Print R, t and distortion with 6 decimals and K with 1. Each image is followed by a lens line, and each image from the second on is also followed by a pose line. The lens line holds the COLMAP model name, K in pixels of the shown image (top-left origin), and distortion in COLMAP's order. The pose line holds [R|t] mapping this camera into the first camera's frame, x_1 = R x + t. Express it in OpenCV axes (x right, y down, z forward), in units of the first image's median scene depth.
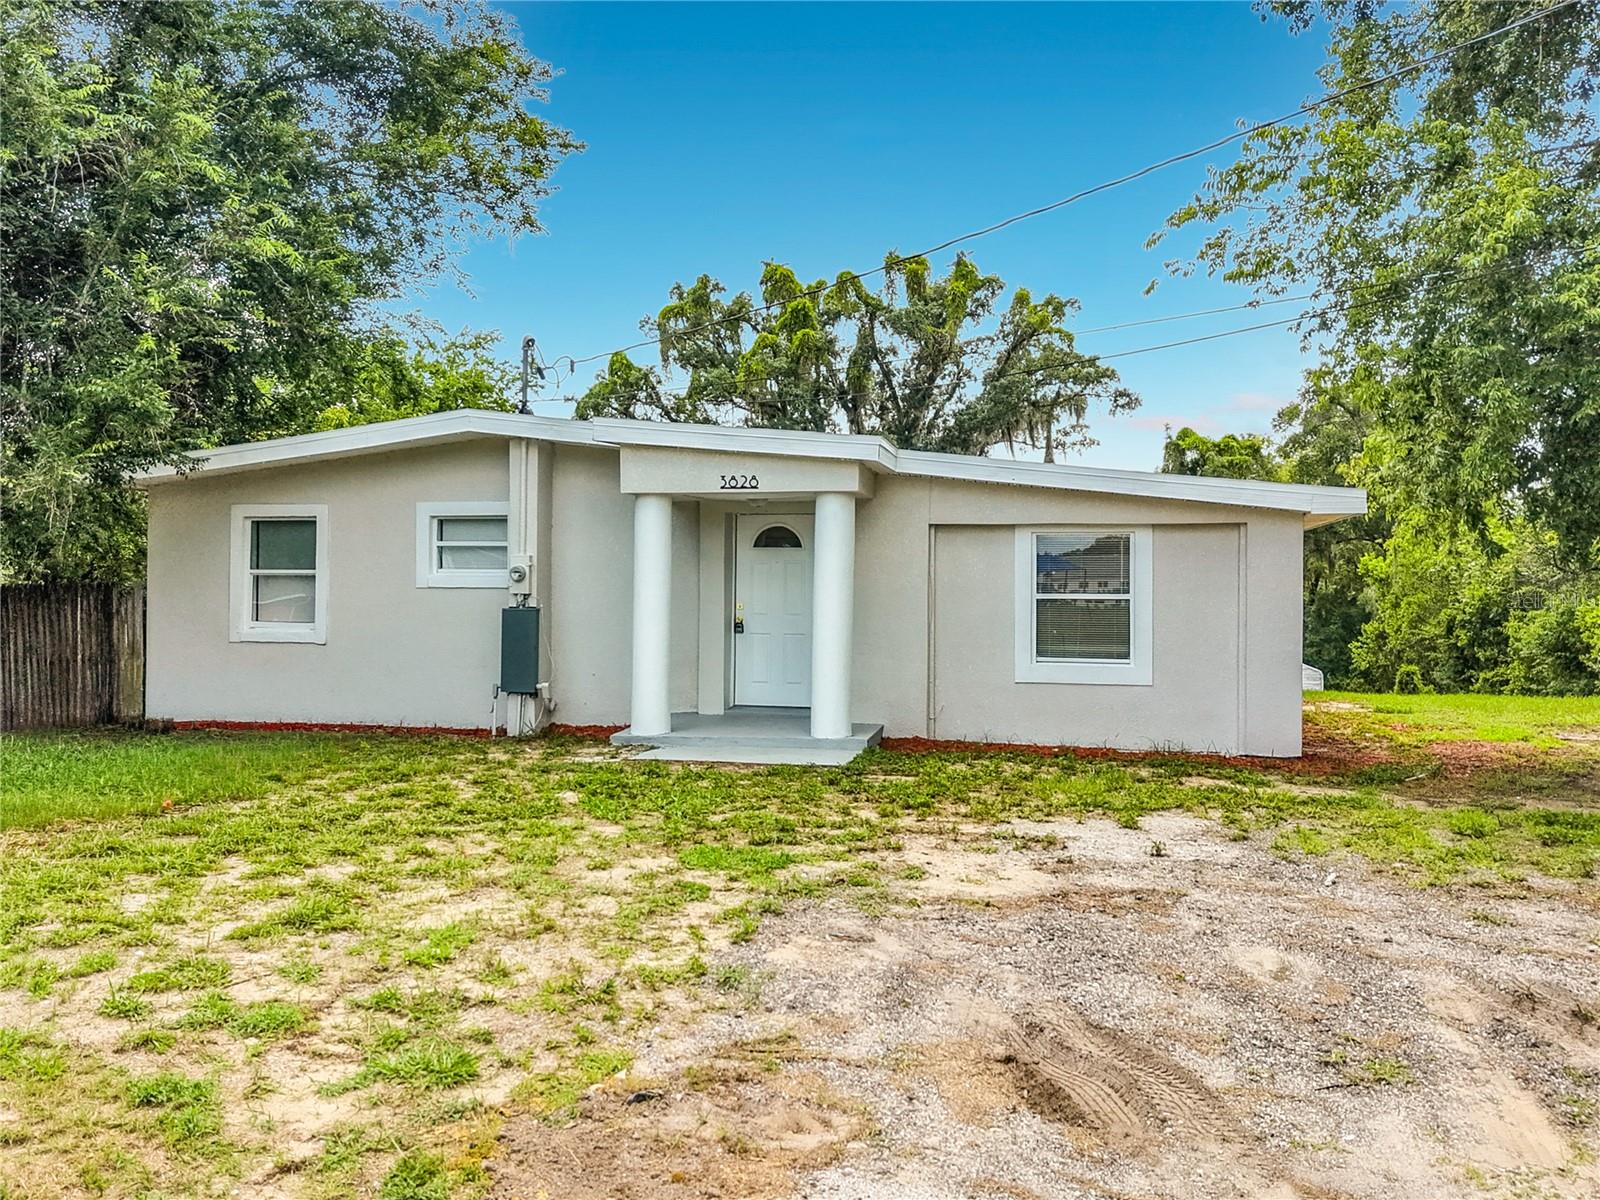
lens RADIAL K [[1426.4, 0, 709.3], [0, 1426.4, 579.6], [0, 0, 1]] dist [0.106621, -0.238272]
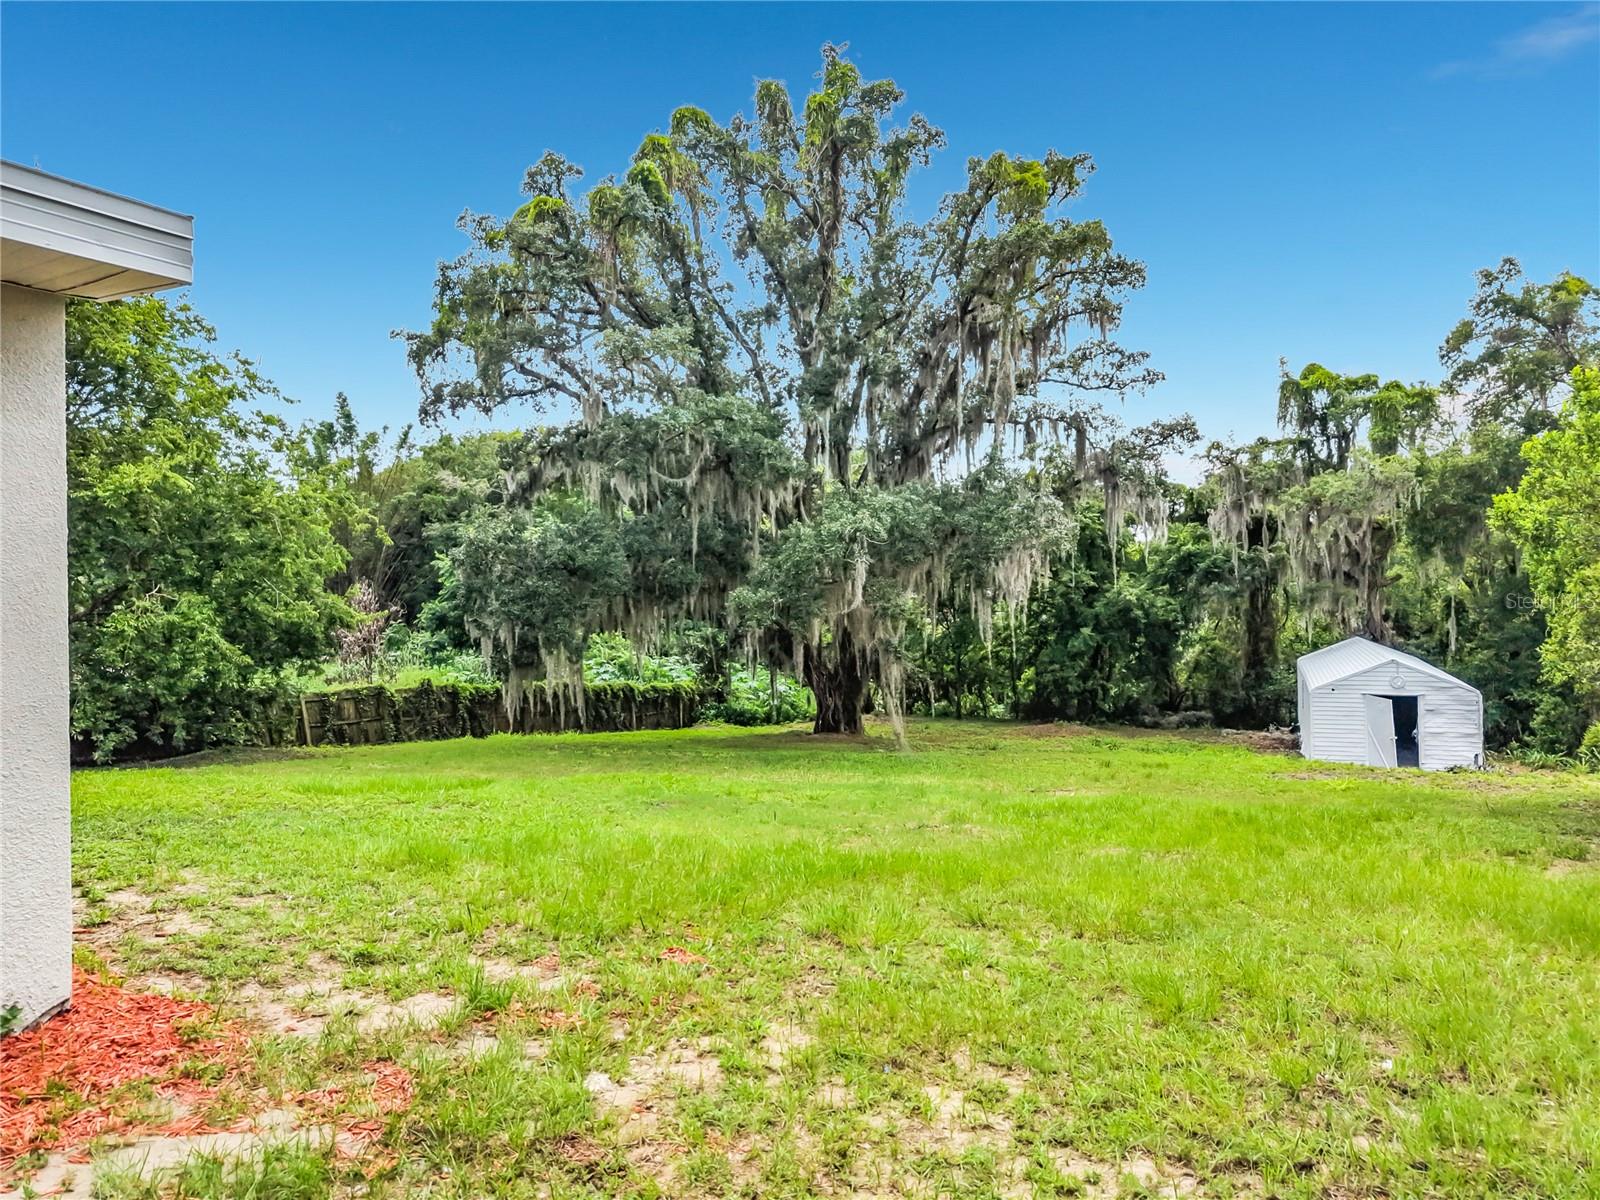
lens RADIAL K [[1110.2, 0, 800.0], [0, 1110.2, 600.0], [0, 0, 1]] dist [0.001532, -0.002633]
pose [[0.977740, -0.010764, -0.209543, 0.269701], [0.014891, 0.999725, 0.018128, 0.008920], [0.209290, -0.020845, 0.977631, 0.522919]]
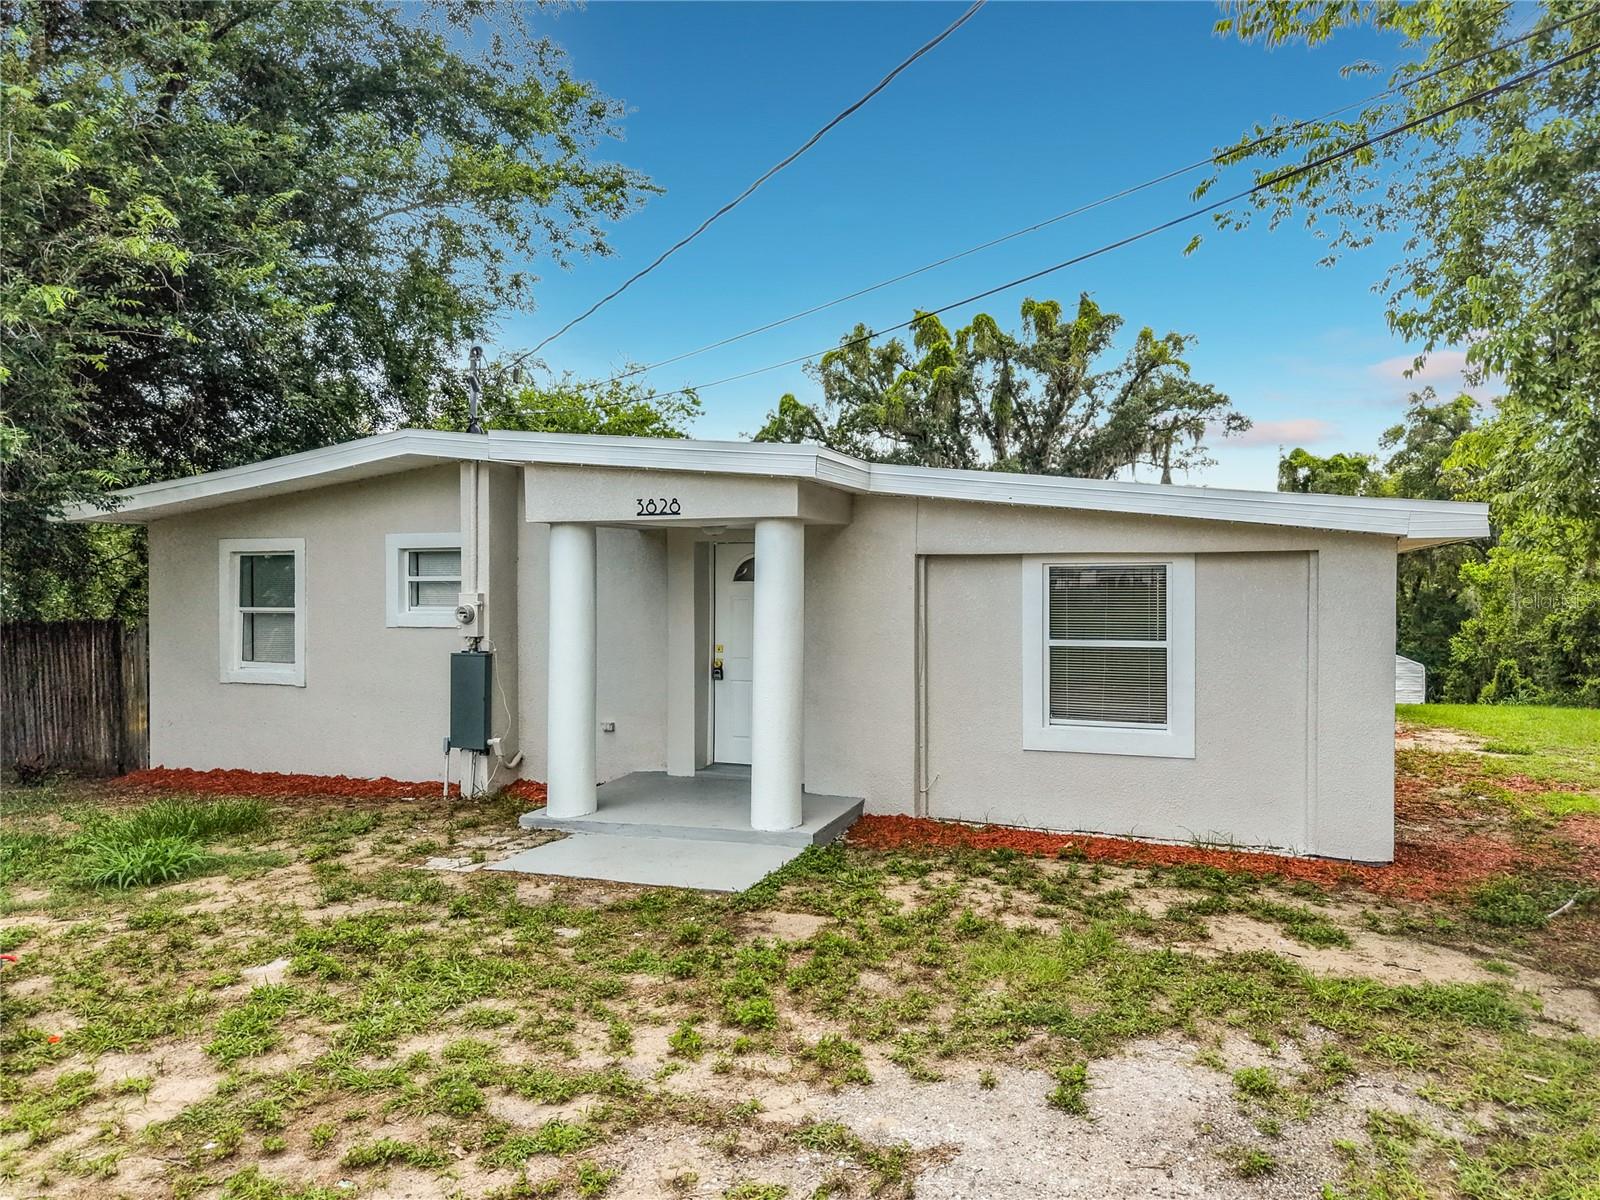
lens RADIAL K [[1110.2, 0, 800.0], [0, 1110.2, 600.0], [0, 0, 1]] dist [0.001532, -0.002633]
pose [[0.993752, -0.007584, -0.111353, 0.051327], [0.009702, 0.999782, 0.018485, -0.008237], [0.111189, -0.019450, 0.993609, 0.118607]]
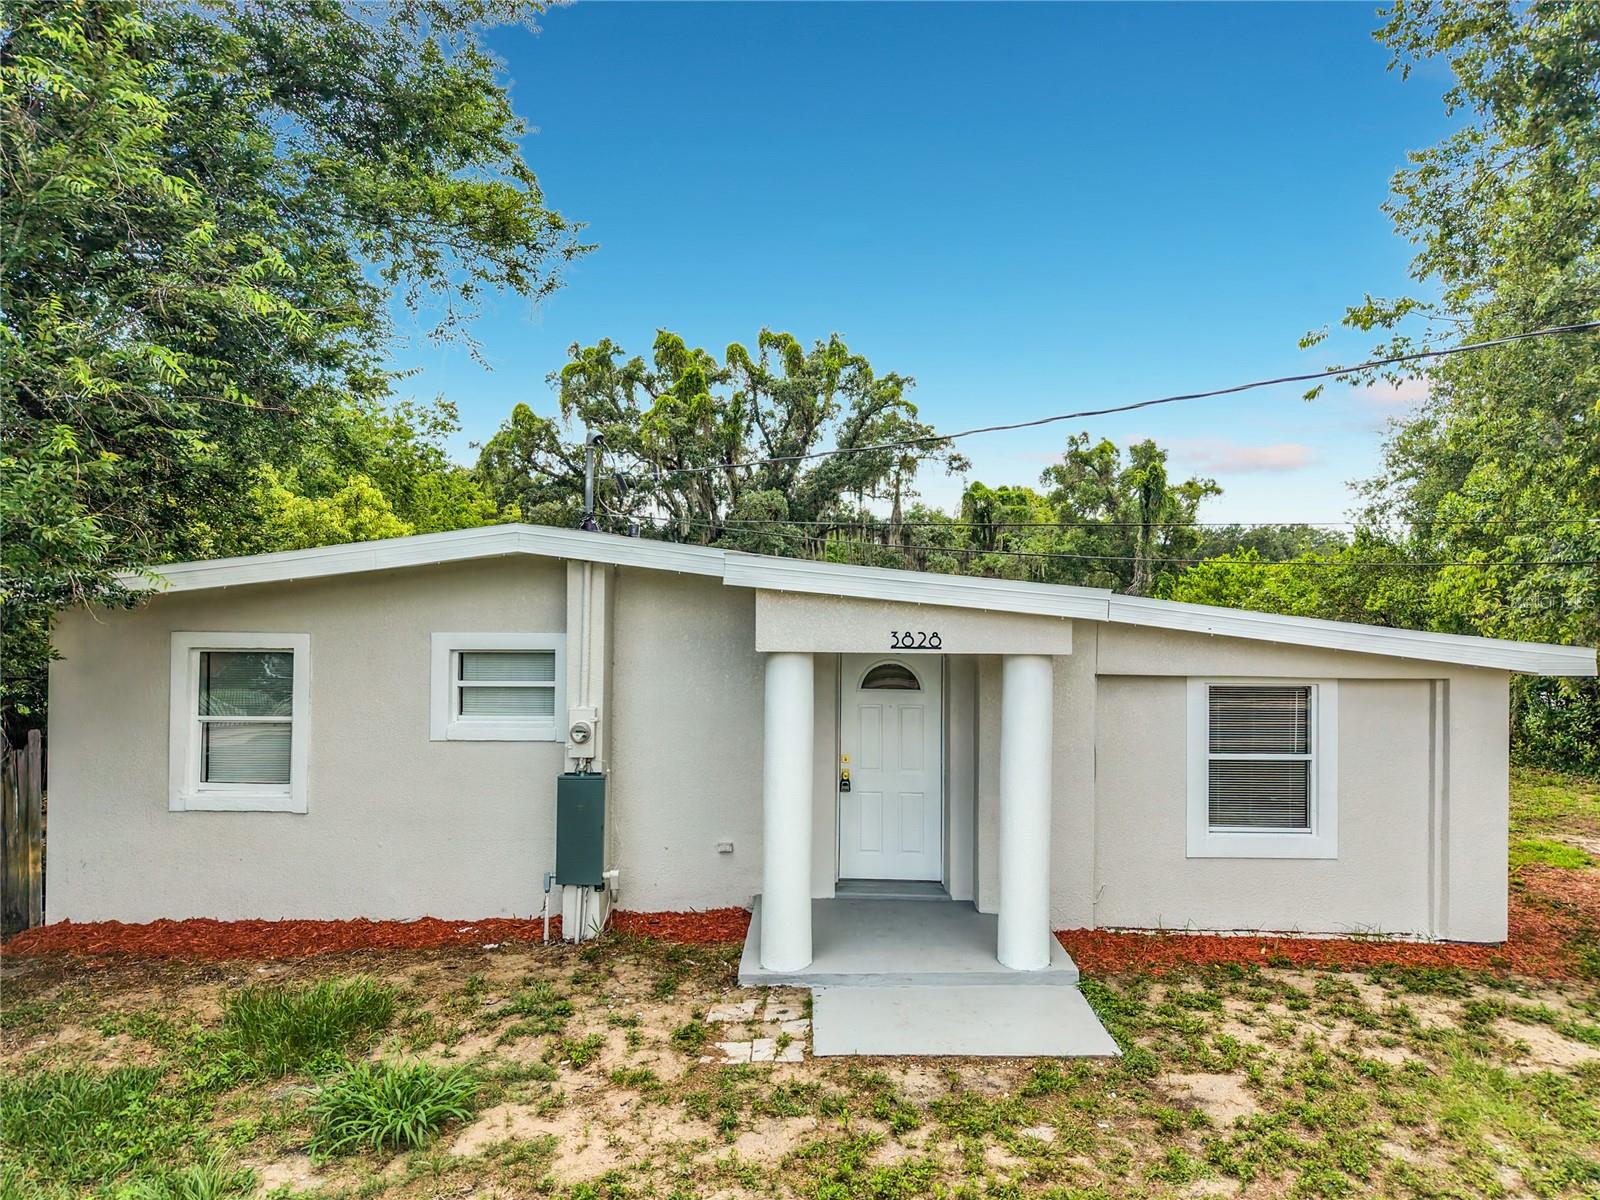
lens RADIAL K [[1116.3, 0, 823.5], [0, 1116.3, 568.9], [0, 0, 1]] dist [0.003156, -0.002222]
pose [[0.969601, 0.006555, 0.244602, -0.053729], [-0.004887, 0.999960, -0.007428, -0.031245], [-0.244641, 0.006006, 0.969595, 0.129547]]
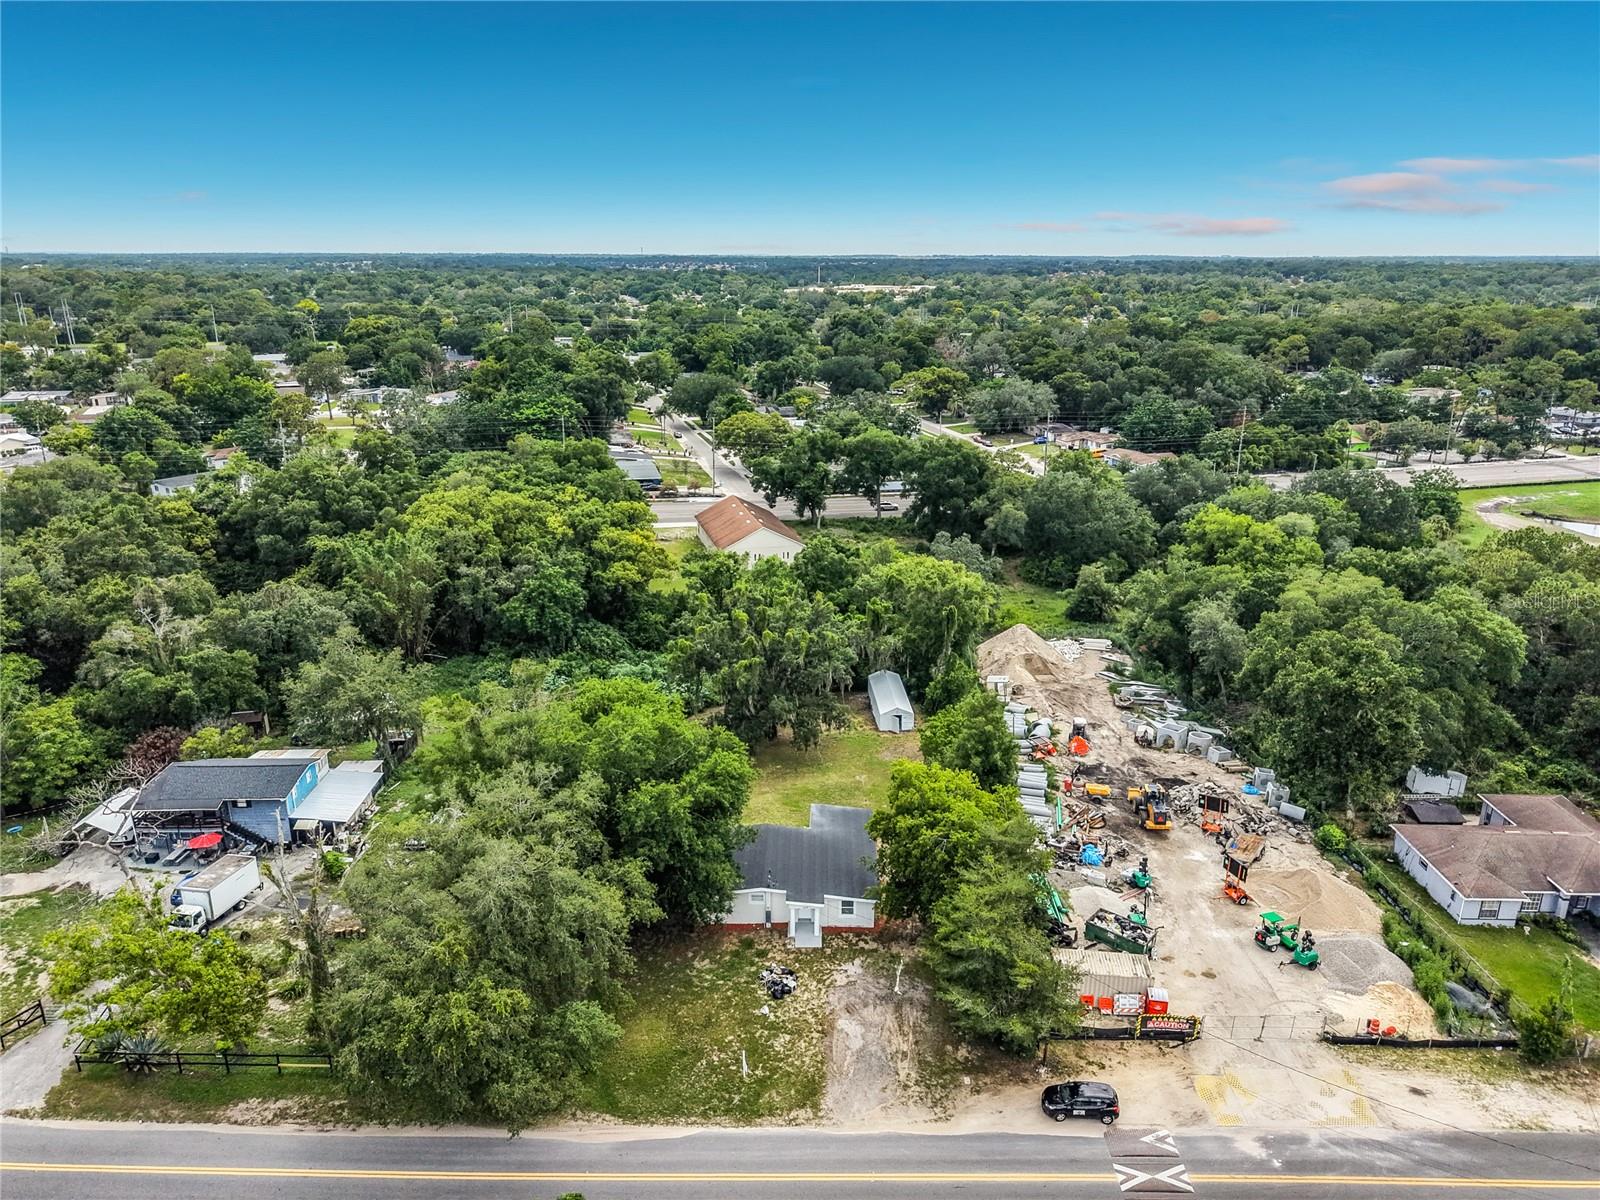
lens RADIAL K [[1108.9, 0, 831.6], [0, 1108.9, 594.0], [0, 0, 1]] dist [0.005473, 0.001574]
pose [[0.964798, -0.072045, 0.252930, -0.375707], [-0.008823, 0.952337, 0.304920, -1.066997], [-0.262843, -0.296418, 0.918178, -1.227133]]
